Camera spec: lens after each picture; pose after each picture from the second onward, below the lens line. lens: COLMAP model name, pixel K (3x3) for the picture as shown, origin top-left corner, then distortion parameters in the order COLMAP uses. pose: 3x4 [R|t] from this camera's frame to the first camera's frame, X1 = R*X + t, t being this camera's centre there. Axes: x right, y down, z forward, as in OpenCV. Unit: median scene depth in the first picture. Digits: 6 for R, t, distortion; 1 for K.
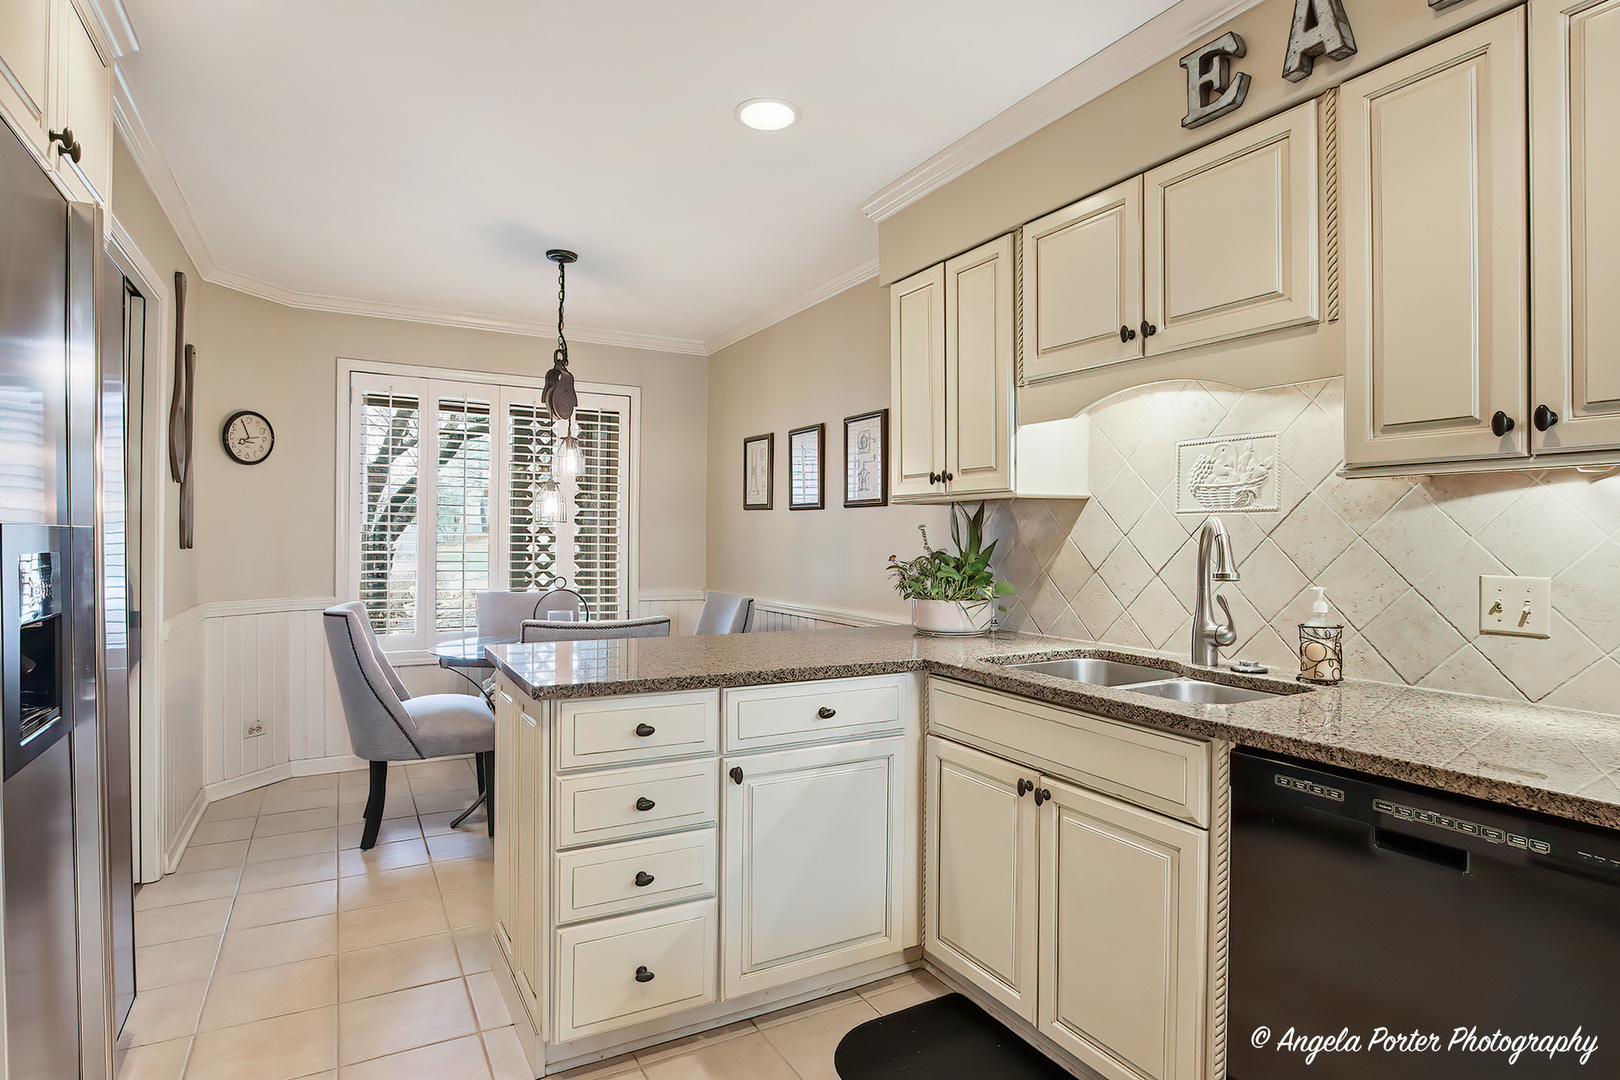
lens RADIAL K [[840.0, 0, 824.0], [0, 840.0, 542.1], [0, 0, 1]] dist [-0.030880, 0.009300]
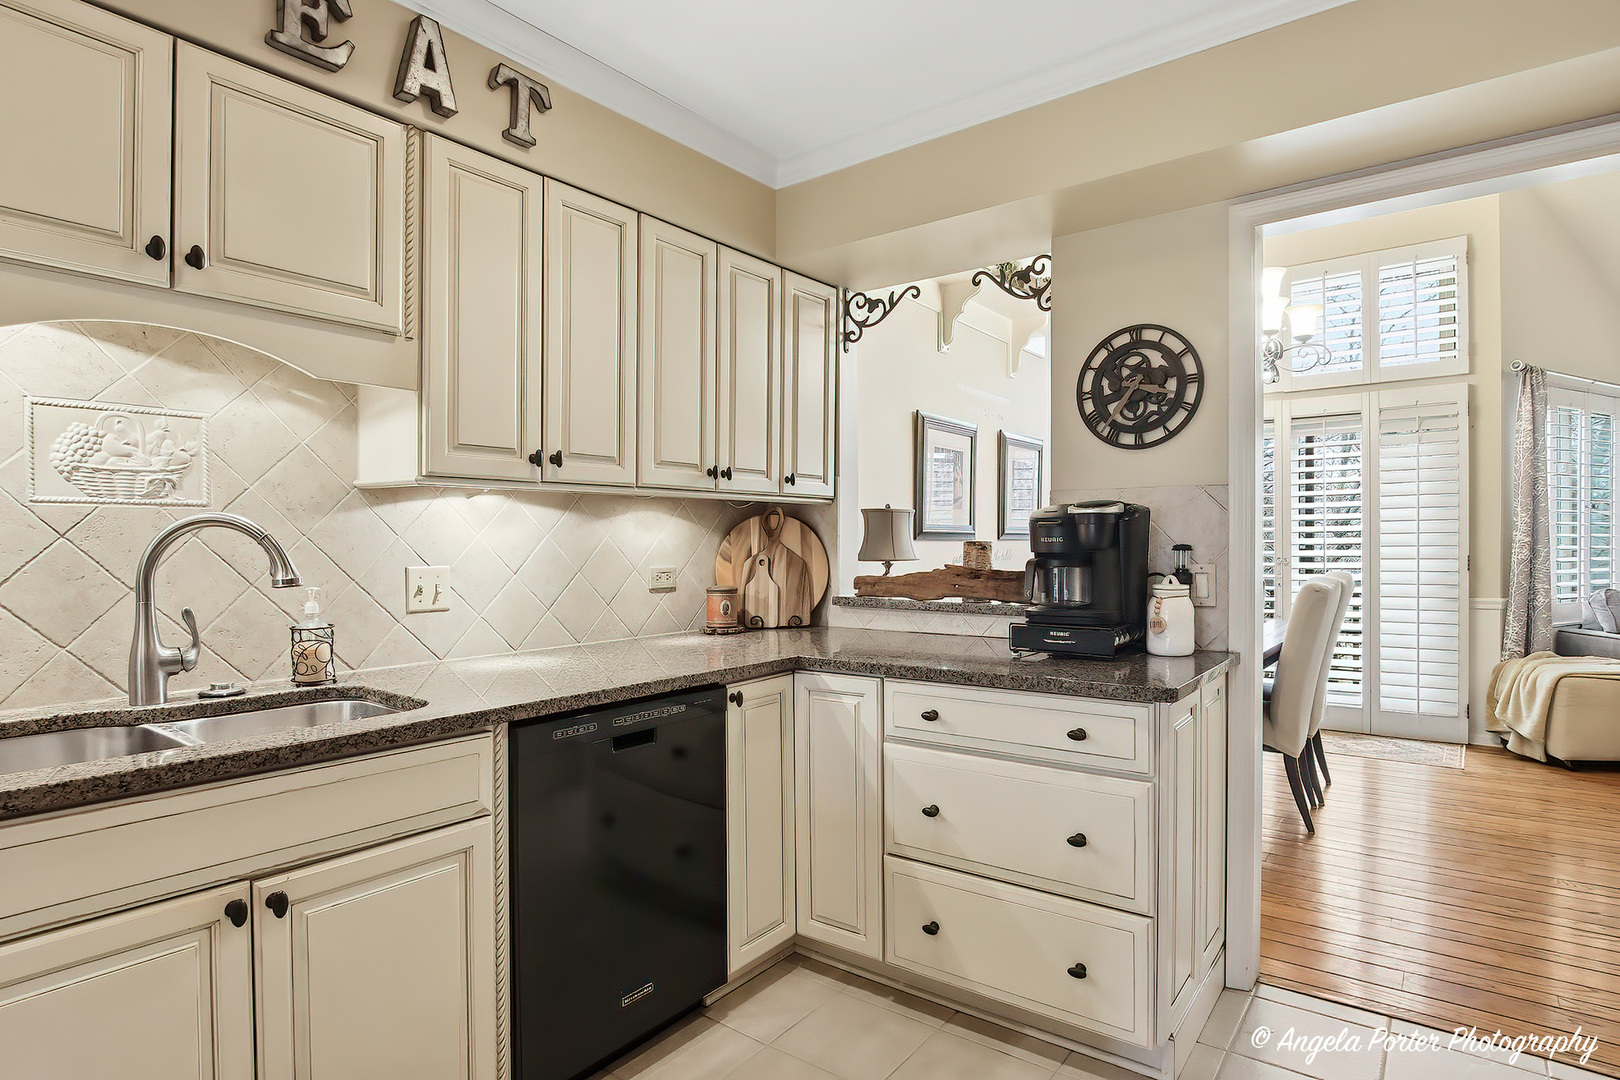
lens RADIAL K [[884.0, 0, 797.4], [0, 884.0, 551.6], [0, 0, 1]] dist [-0.041154, 0.012664]
pose [[-0.389292, -0.016442, 0.920968, -0.486979], [0.007537, 0.999750, 0.021034, -0.004672], [-0.921083, 0.015130, -0.389071, 0.736953]]
